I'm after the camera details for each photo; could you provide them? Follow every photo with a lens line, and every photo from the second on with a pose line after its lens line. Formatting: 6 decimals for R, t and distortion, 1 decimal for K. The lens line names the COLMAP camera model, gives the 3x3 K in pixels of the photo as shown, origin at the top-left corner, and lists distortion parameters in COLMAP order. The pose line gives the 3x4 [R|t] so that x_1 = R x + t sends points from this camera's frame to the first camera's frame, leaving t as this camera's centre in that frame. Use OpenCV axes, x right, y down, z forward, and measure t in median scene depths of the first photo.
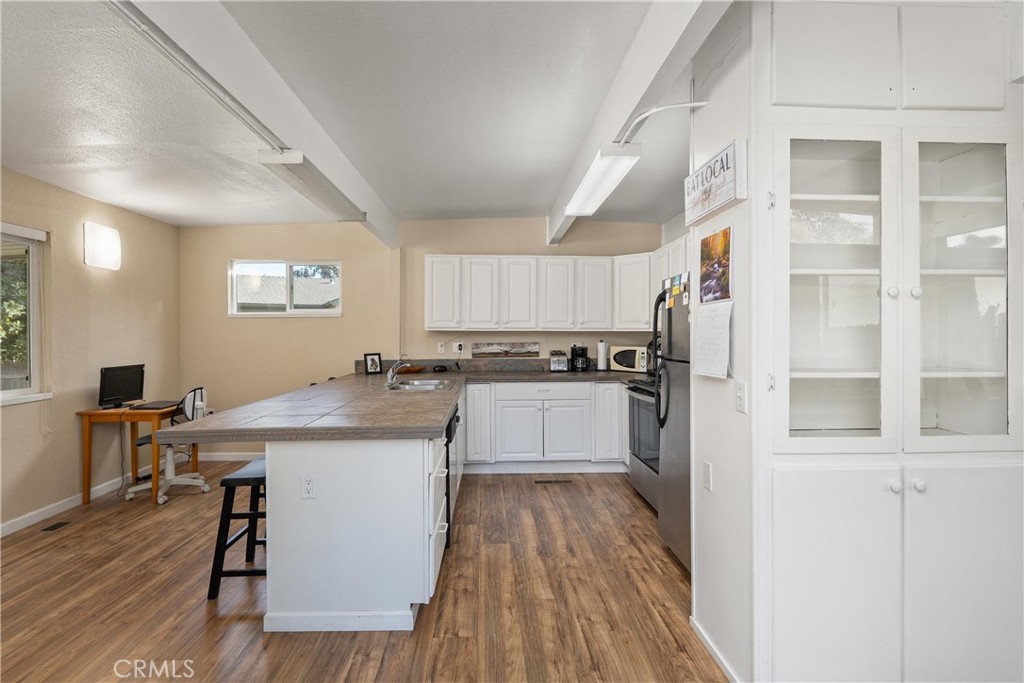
lens RADIAL K [[496.7, 0, 512.2], [0, 496.7, 333.0], [0, 0, 1]] dist [-0.001657, 0.000060]
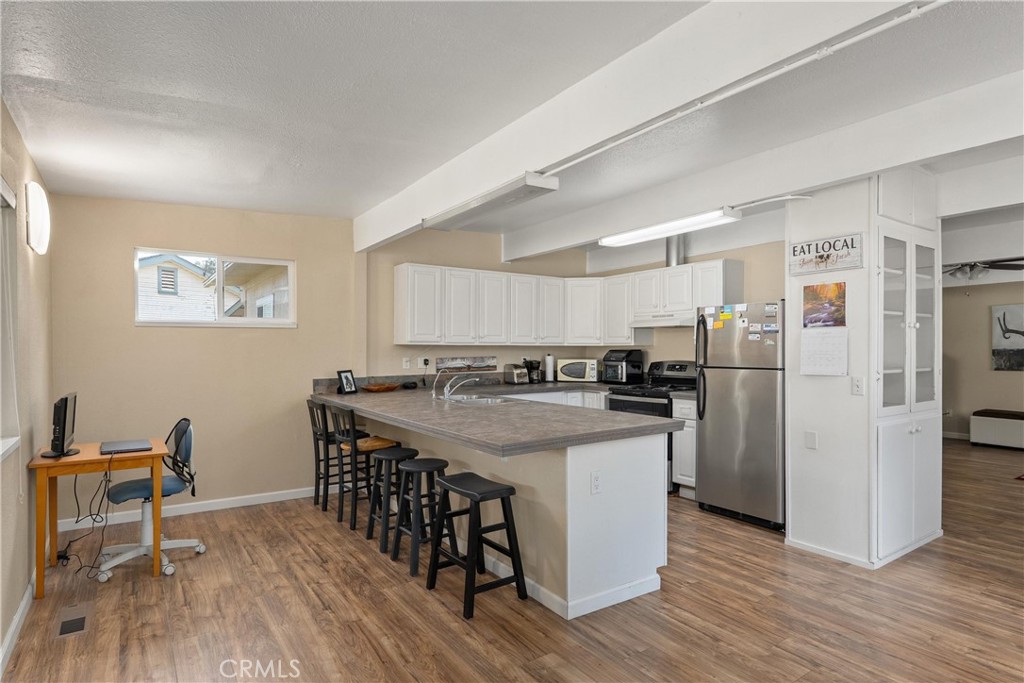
lens RADIAL K [[550.9, 0, 514.8], [0, 550.9, 349.1], [0, 0, 1]] dist [0.002843, -0.000120]
pose [[0.849685, -0.000929, 0.527289, -0.545807], [-0.000825, 0.999995, 0.003092, 0.000281], [-0.527289, -0.003062, 0.849680, 0.013223]]
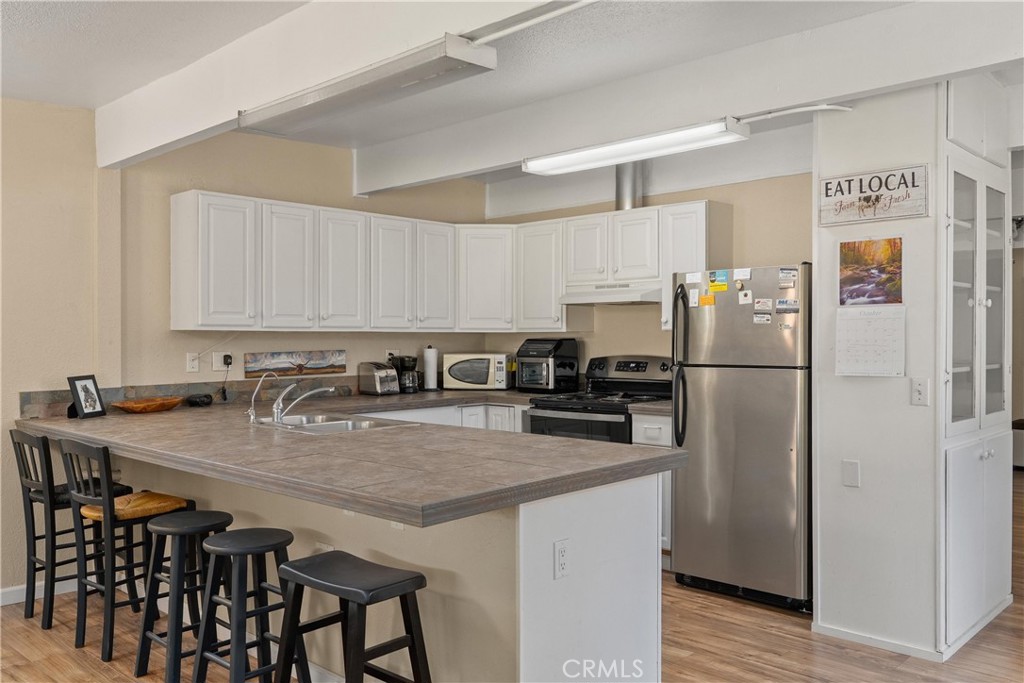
lens RADIAL K [[844.0, 0, 512.0], [0, 844.0, 341.5], [0, 0, 1]] dist [0.001975, 0.006276]
pose [[0.724898, -0.005246, 0.688836, -0.557618], [-0.000192, 0.999969, 0.007819, 0.000127], [-0.688856, -0.005800, 0.724875, 0.091720]]
